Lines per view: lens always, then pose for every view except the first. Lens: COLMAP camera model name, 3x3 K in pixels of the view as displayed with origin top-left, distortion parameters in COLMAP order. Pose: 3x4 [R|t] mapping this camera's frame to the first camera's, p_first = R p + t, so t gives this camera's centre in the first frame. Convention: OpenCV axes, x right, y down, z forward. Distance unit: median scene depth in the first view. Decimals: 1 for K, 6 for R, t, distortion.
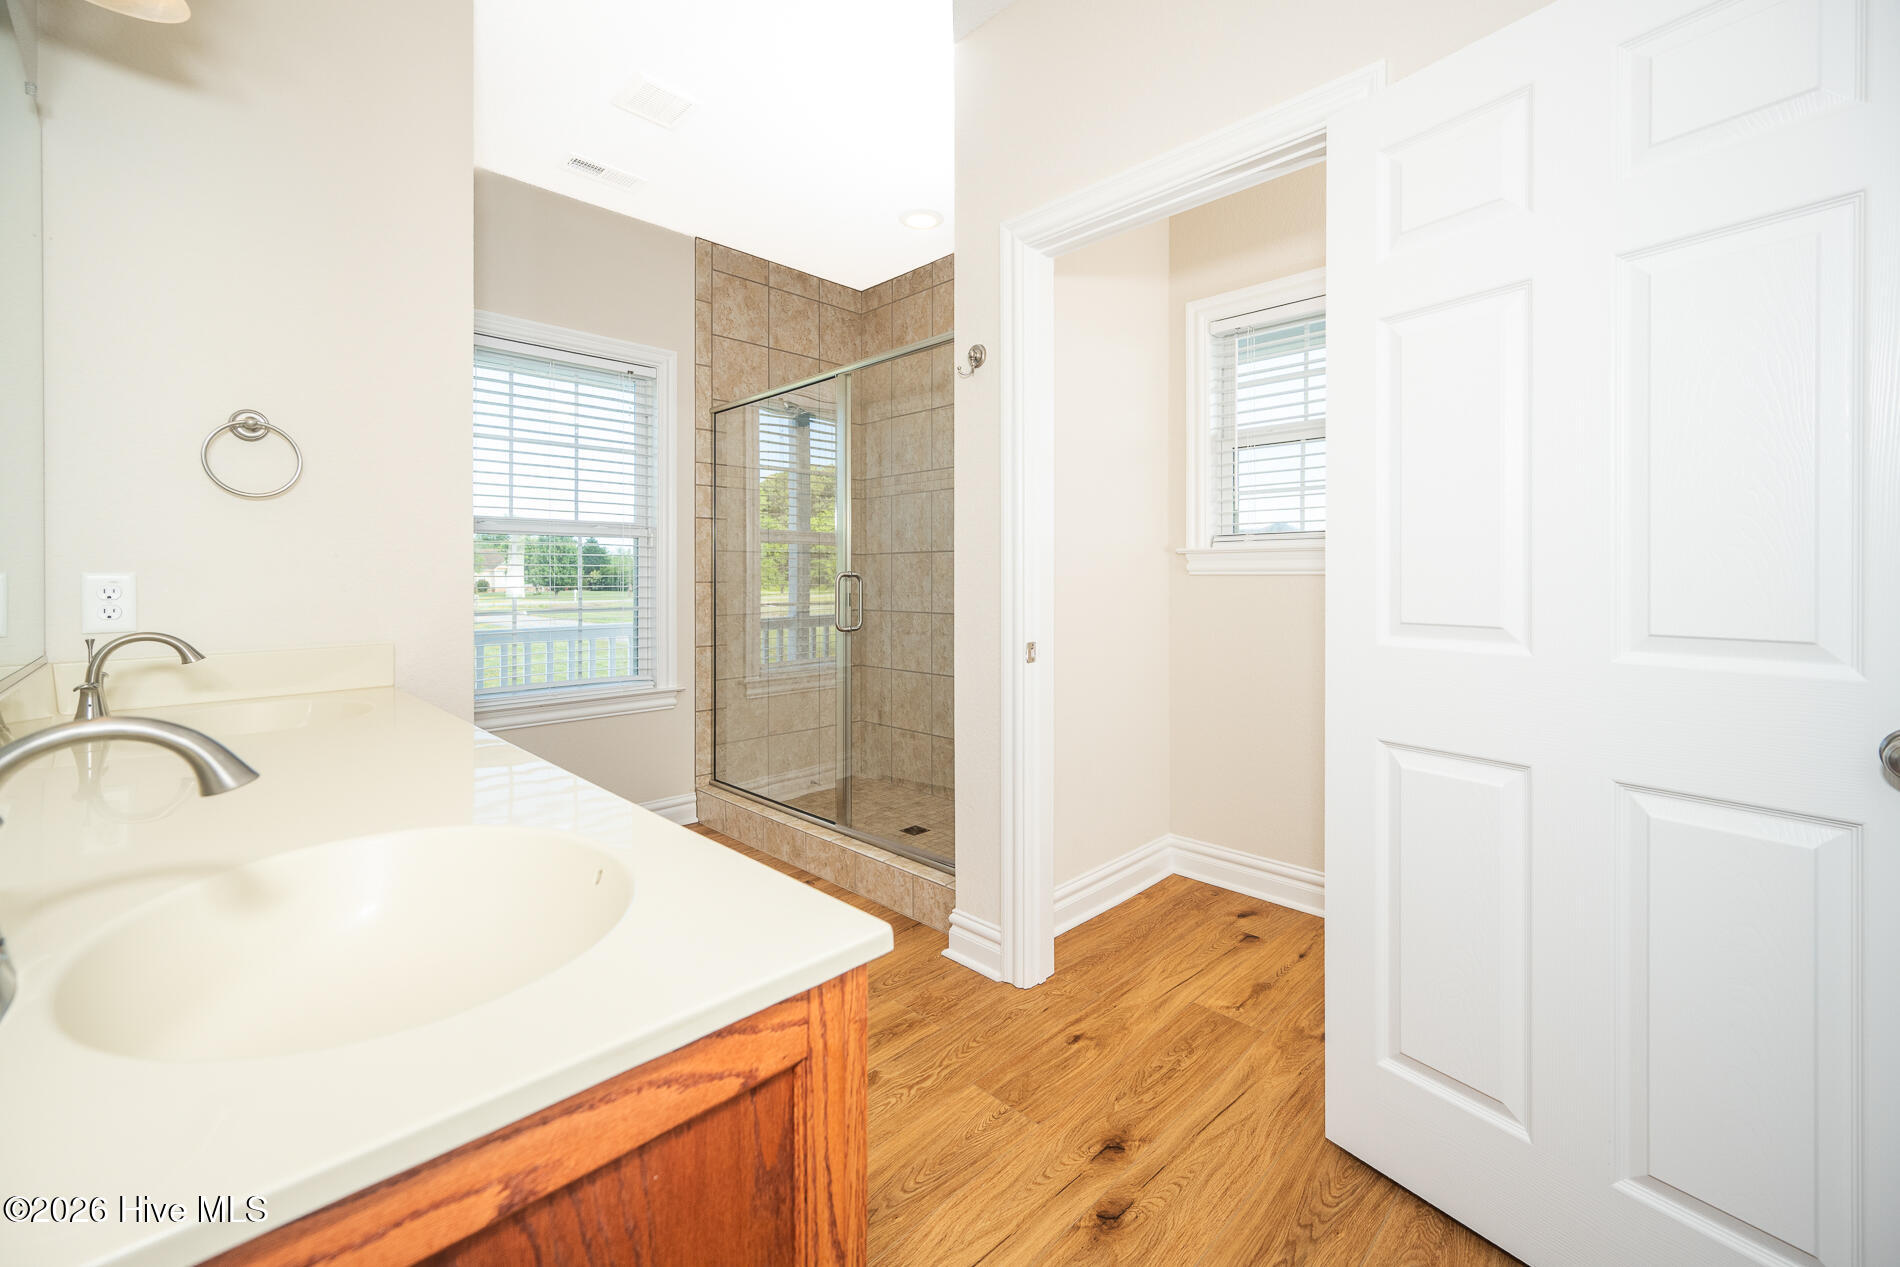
lens RADIAL K [[783.5, 0, 952.5], [0, 783.5, 575.4], [0, 0, 1]] dist [-0.001257, -0.000090]
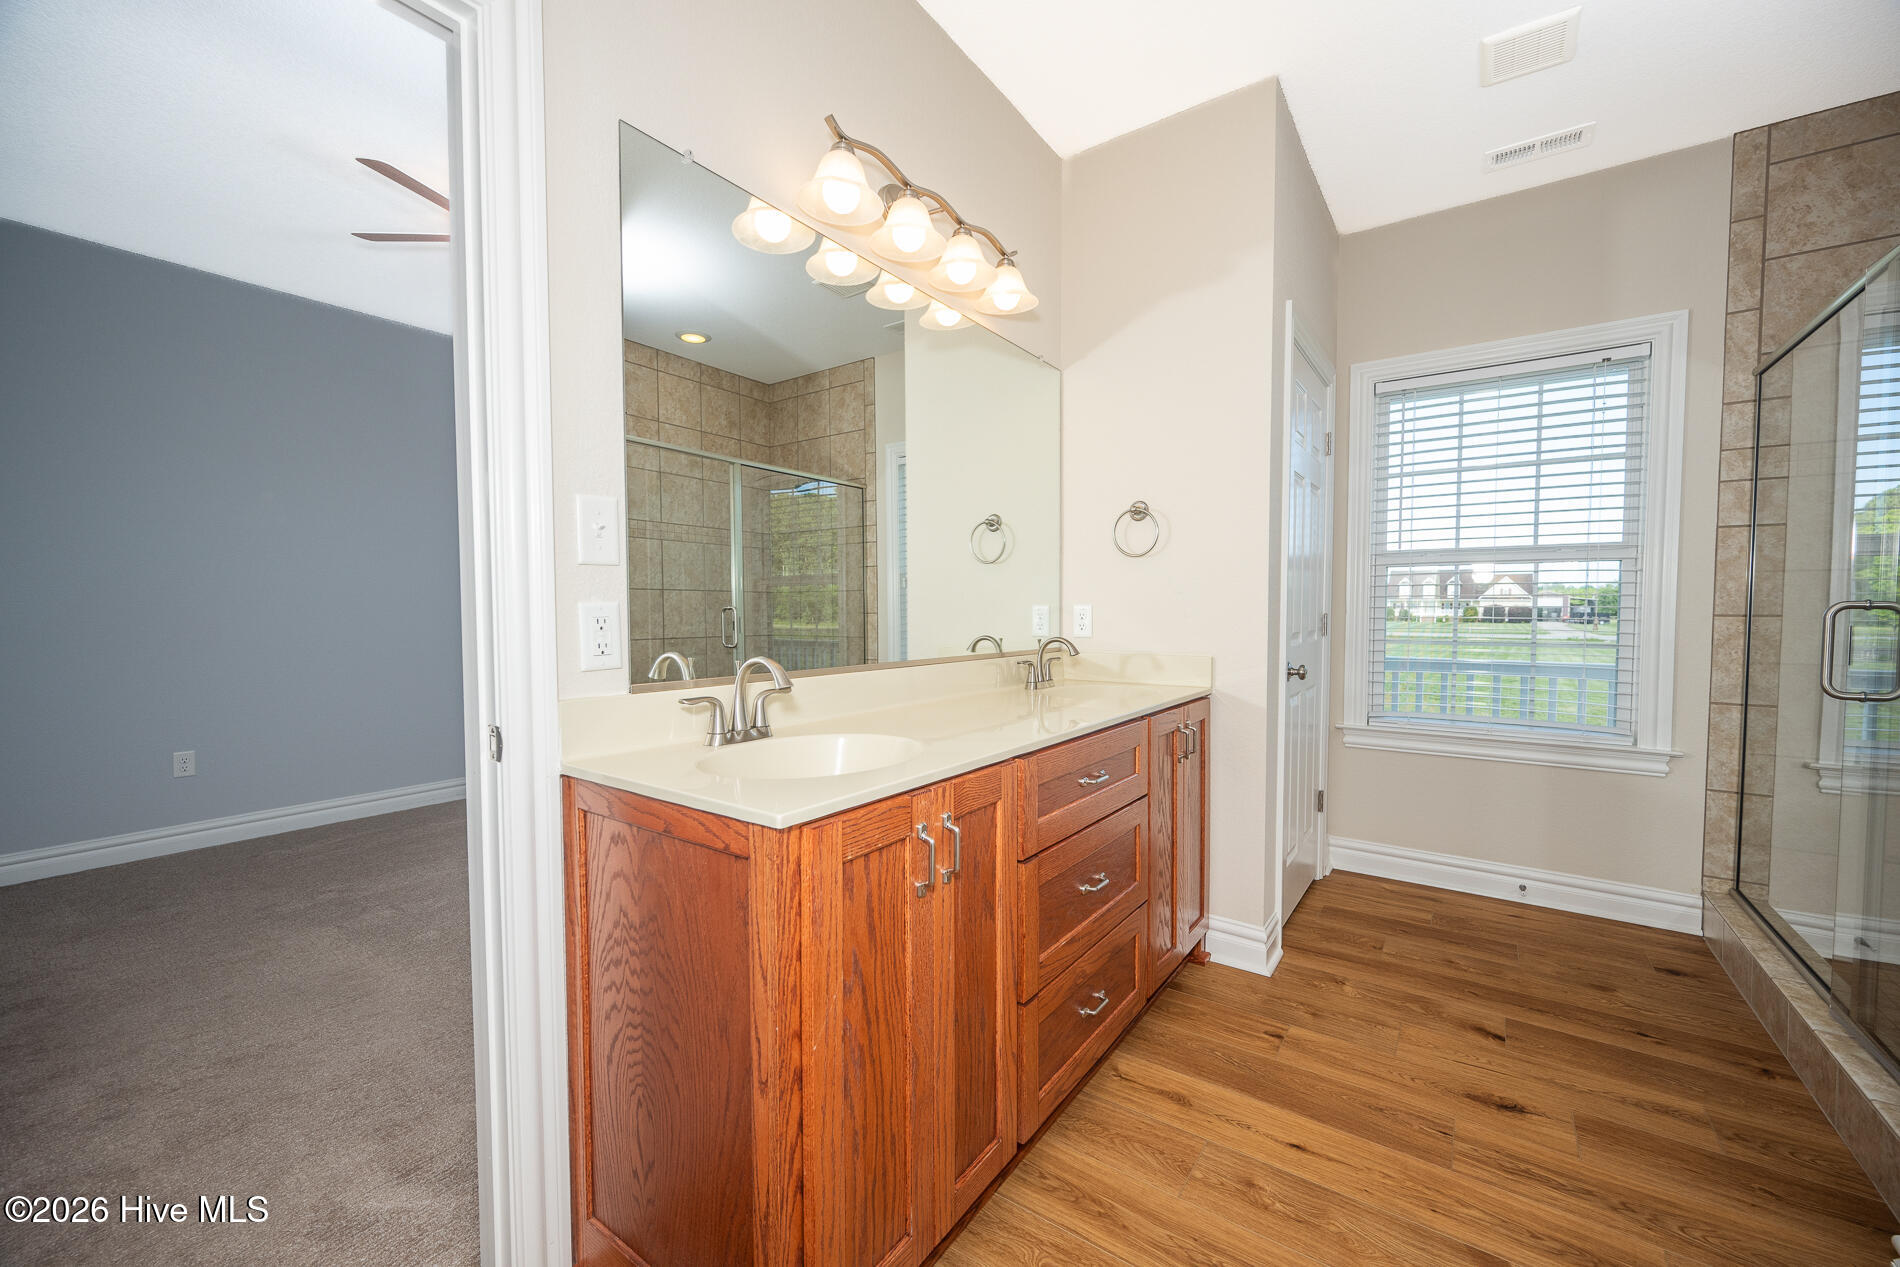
lens RADIAL K [[755.1, 0, 952.4], [0, 755.1, 635.0], [0, 0, 1]] dist [-0.002184, -0.000150]
pose [[0.163126, 0.036816, -0.985918, 0.250228], [0.000450, 0.999301, 0.037390, 0.000418], [0.986605, -0.006543, 0.162995, 0.176223]]
